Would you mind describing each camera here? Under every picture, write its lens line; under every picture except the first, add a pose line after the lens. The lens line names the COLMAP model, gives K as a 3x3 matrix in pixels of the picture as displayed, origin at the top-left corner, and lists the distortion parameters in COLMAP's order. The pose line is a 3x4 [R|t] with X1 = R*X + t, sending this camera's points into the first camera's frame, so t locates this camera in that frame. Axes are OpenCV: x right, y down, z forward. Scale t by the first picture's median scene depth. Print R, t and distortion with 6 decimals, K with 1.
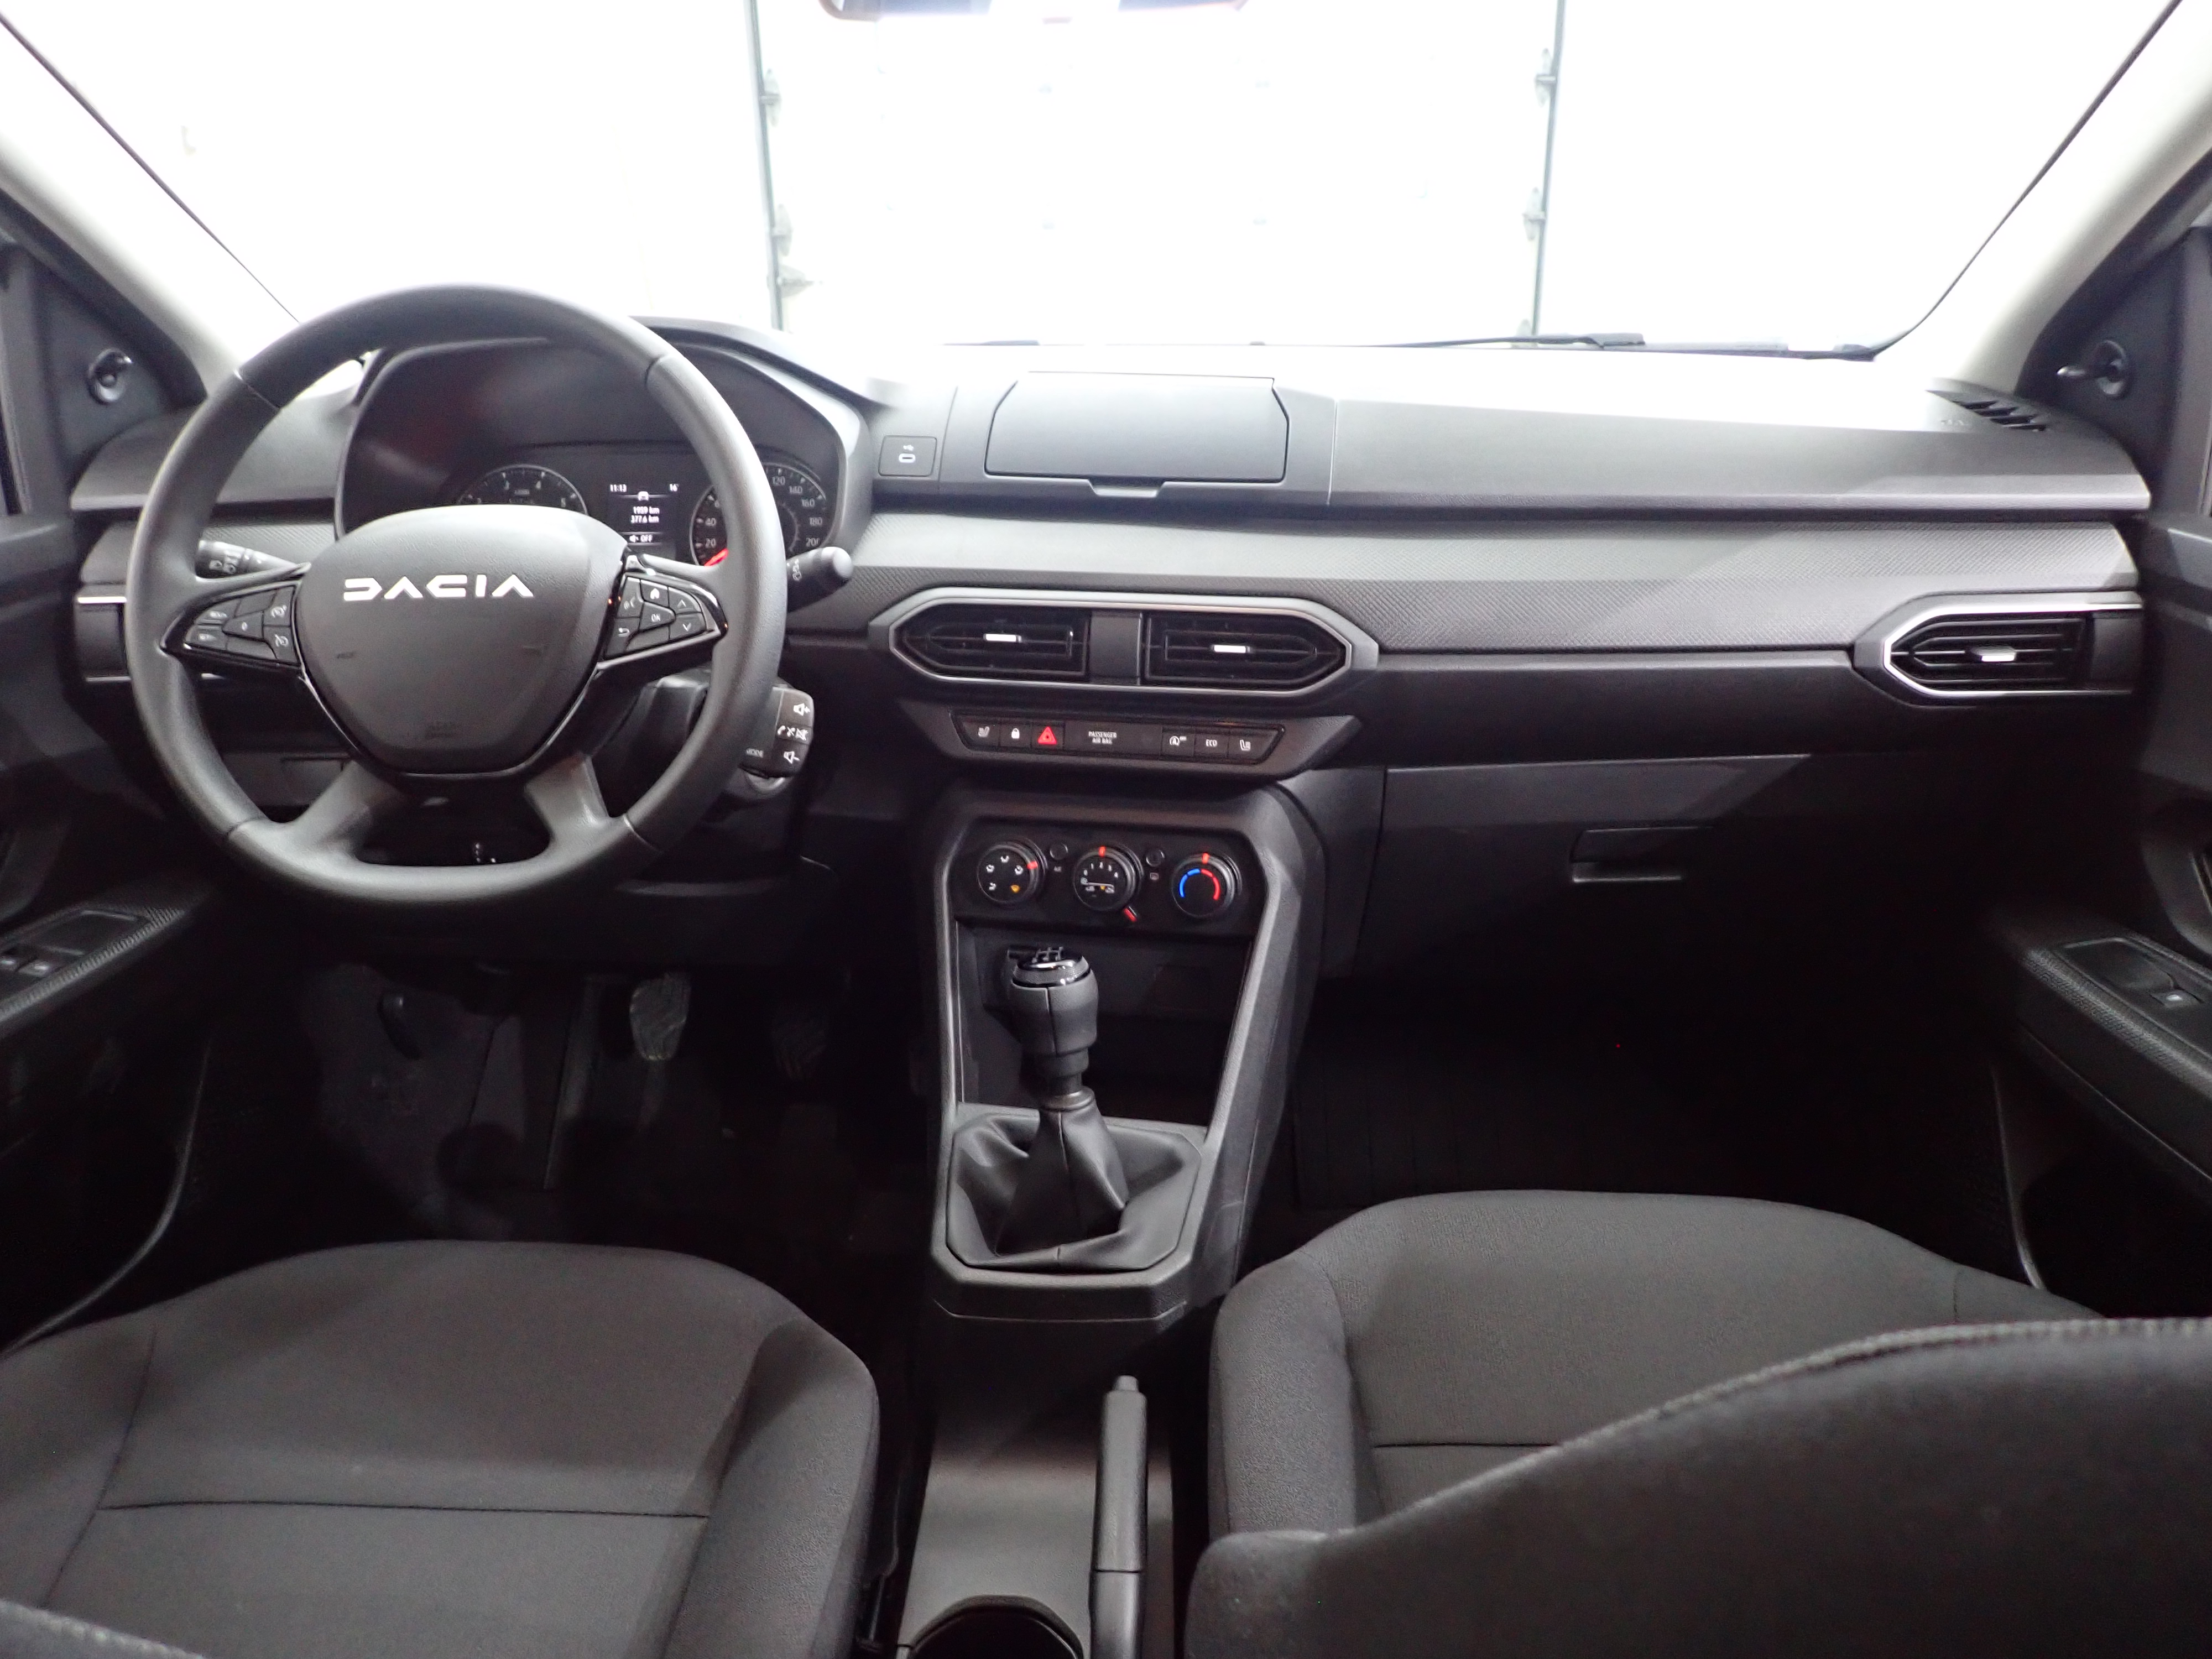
lens RADIAL K [[1625.2, 0, 1102.1], [0, 1625.2, 843.2], [0, 0, 1]] dist [0.002054, -0.009501]
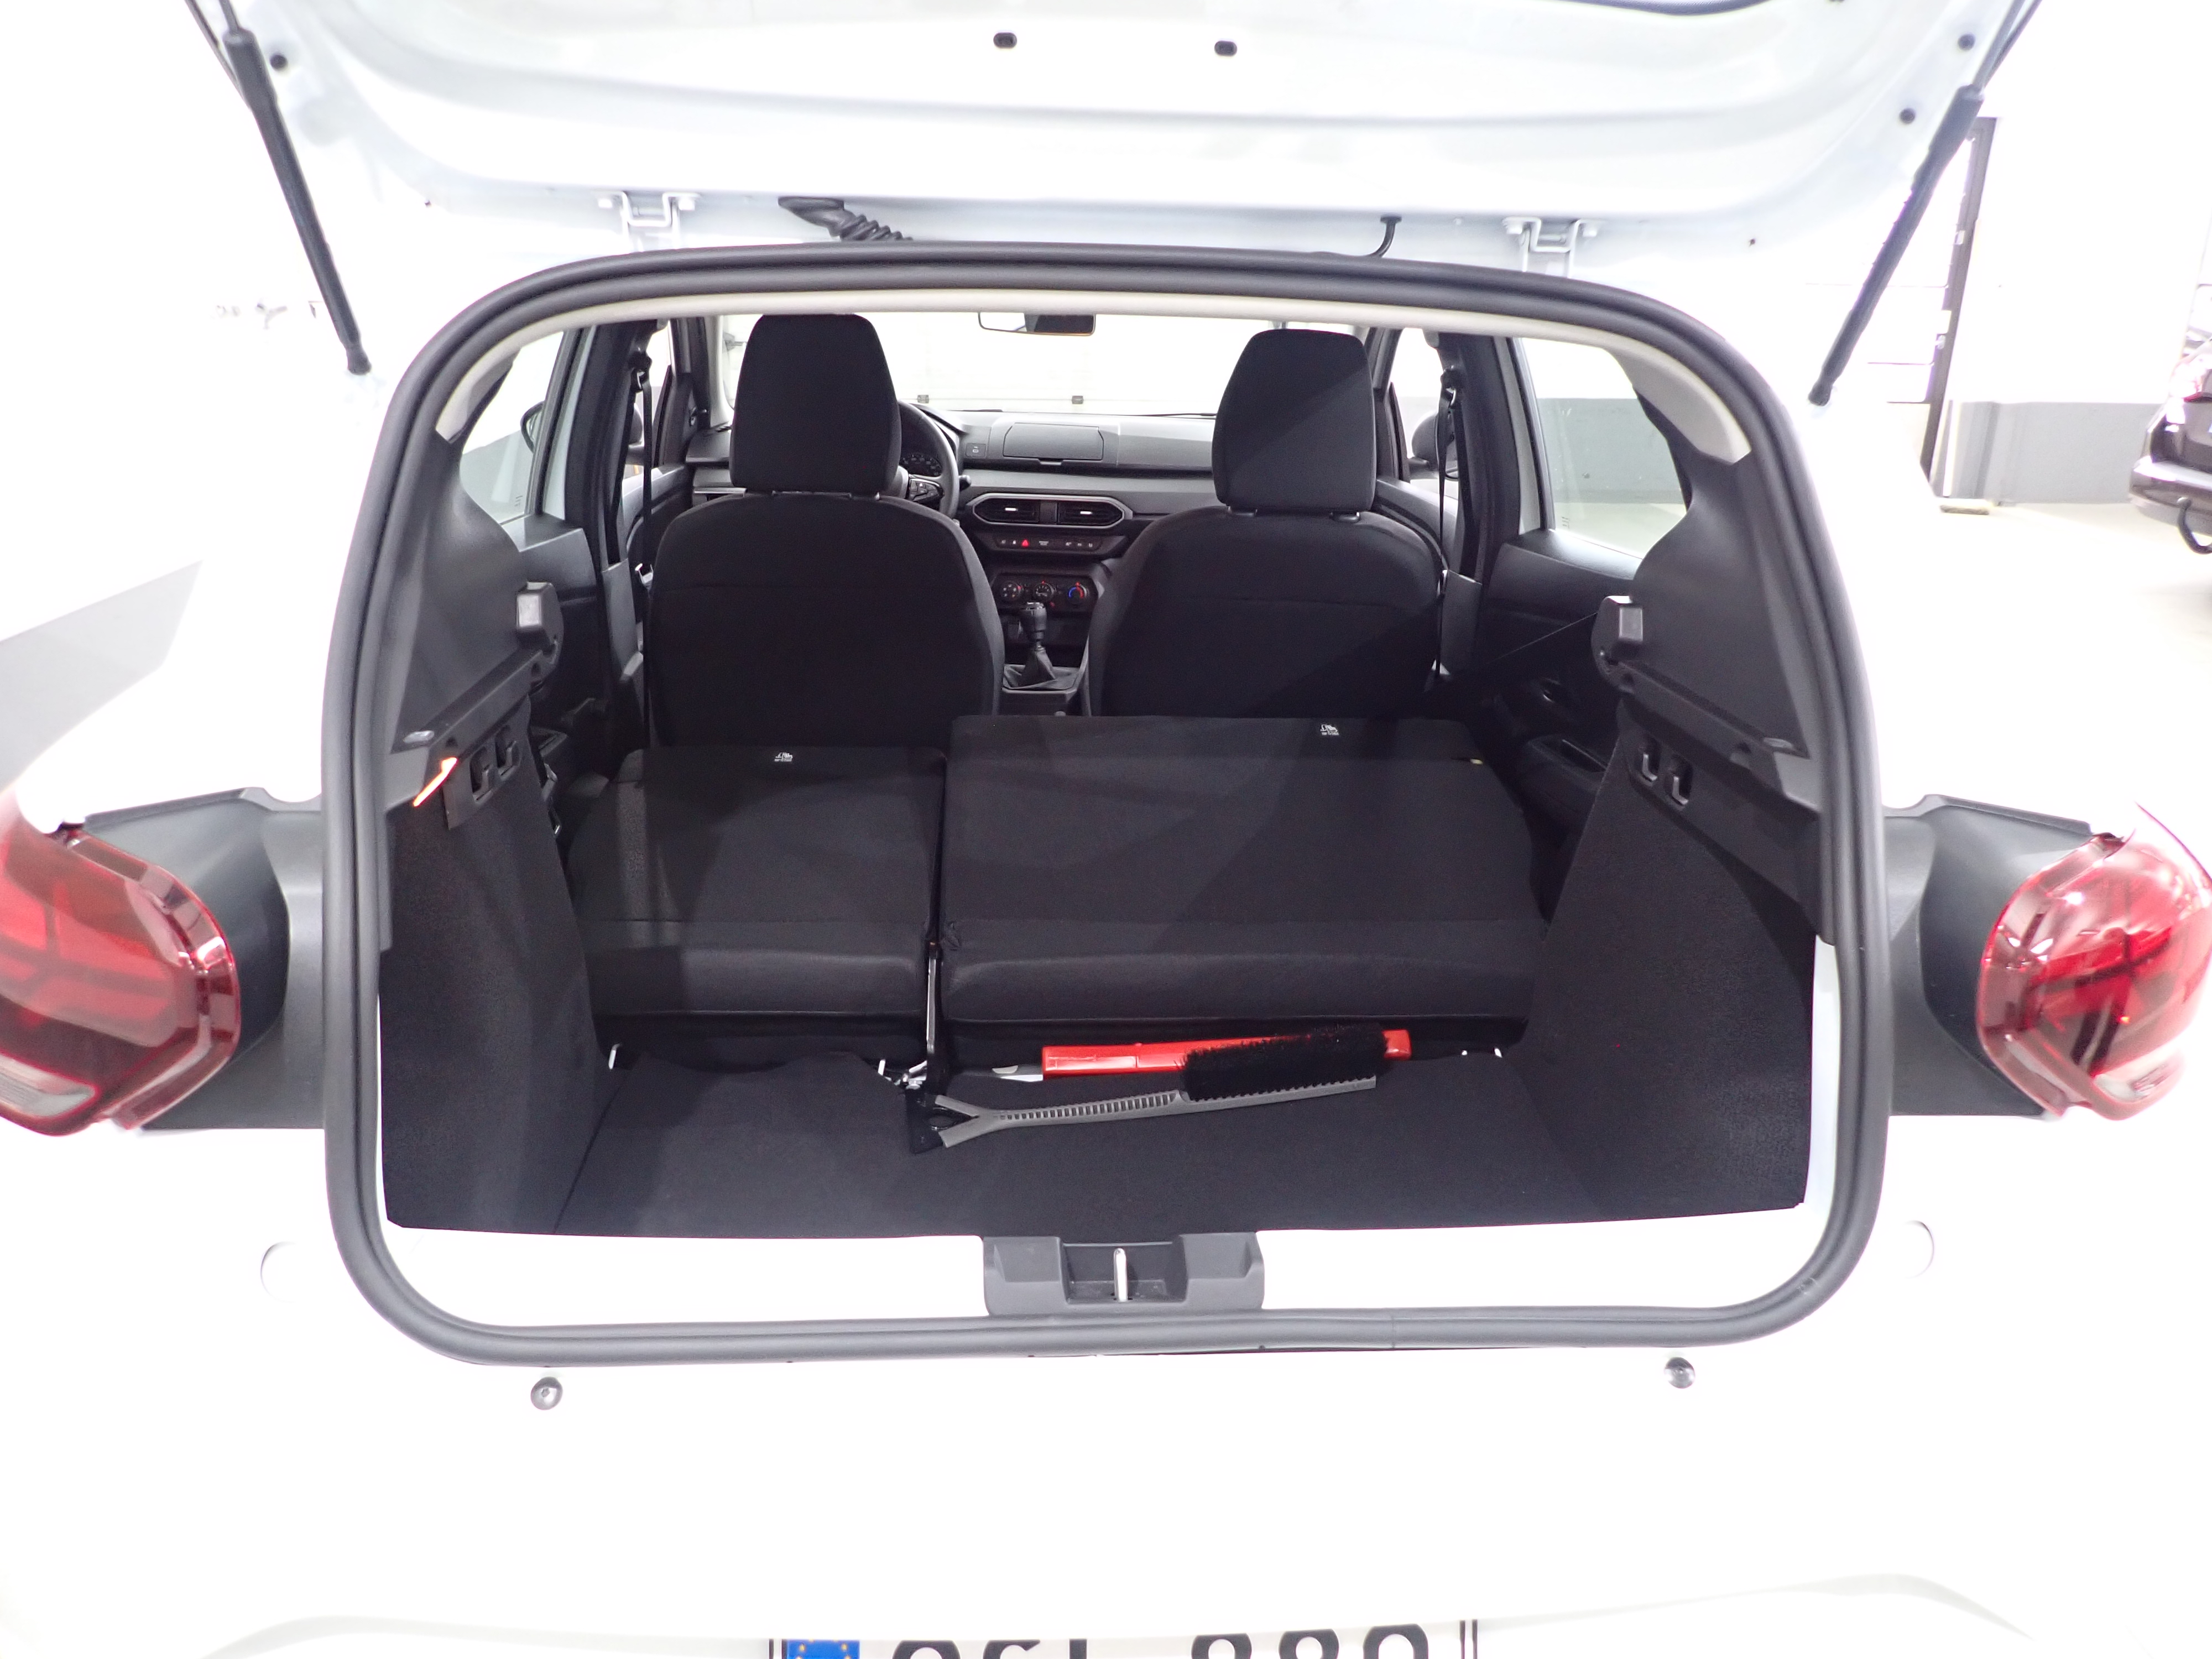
lens RADIAL K [[1625.2, 0, 1102.1], [0, 1625.2, 843.2], [0, 0, 1]] dist [0.002054, -0.009501]
pose [[0.993591, -0.006077, 0.112873, -0.246672], [0.009591, 0.999485, -0.030617, 0.611843], [-0.112629, 0.031504, 0.993138, -2.085374]]
